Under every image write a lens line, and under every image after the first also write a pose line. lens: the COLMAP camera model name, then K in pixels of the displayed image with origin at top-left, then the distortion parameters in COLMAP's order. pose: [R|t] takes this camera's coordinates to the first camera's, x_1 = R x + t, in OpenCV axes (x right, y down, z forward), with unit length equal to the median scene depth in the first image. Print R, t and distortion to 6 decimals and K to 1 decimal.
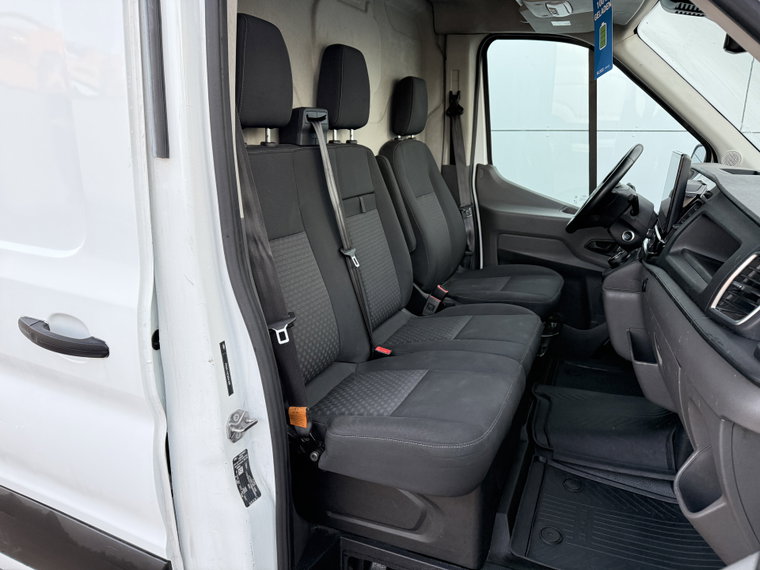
lens RADIAL K [[536.3, 0, 383.3], [0, 536.3, 274.6], [0, 0, 1]] dist [0.081475, -0.085955]
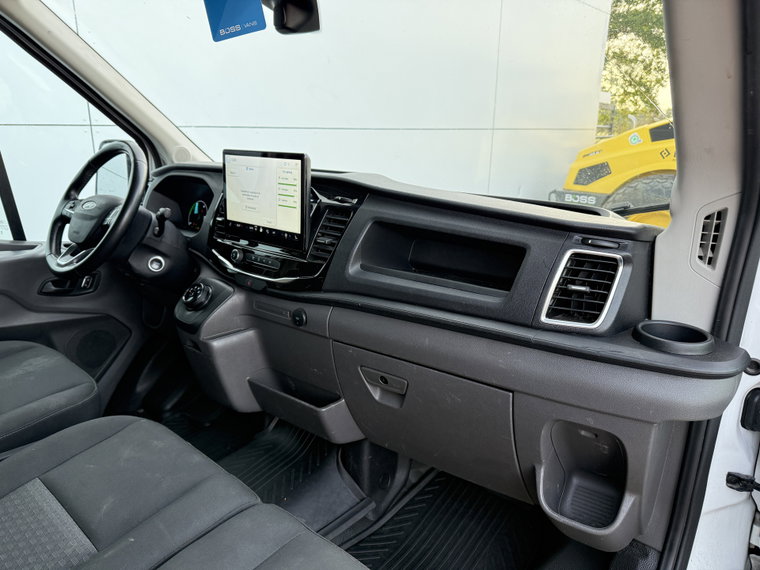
lens RADIAL K [[536.3, 0, 383.3], [0, 536.3, 274.6], [0, 0, 1]] dist [0.081475, -0.085955]
pose [[0.312475, -0.259629, 0.913757, -0.146941], [0.247037, 0.951038, 0.185743, -0.120123], [-0.917242, 0.167692, 0.361313, 0.443787]]
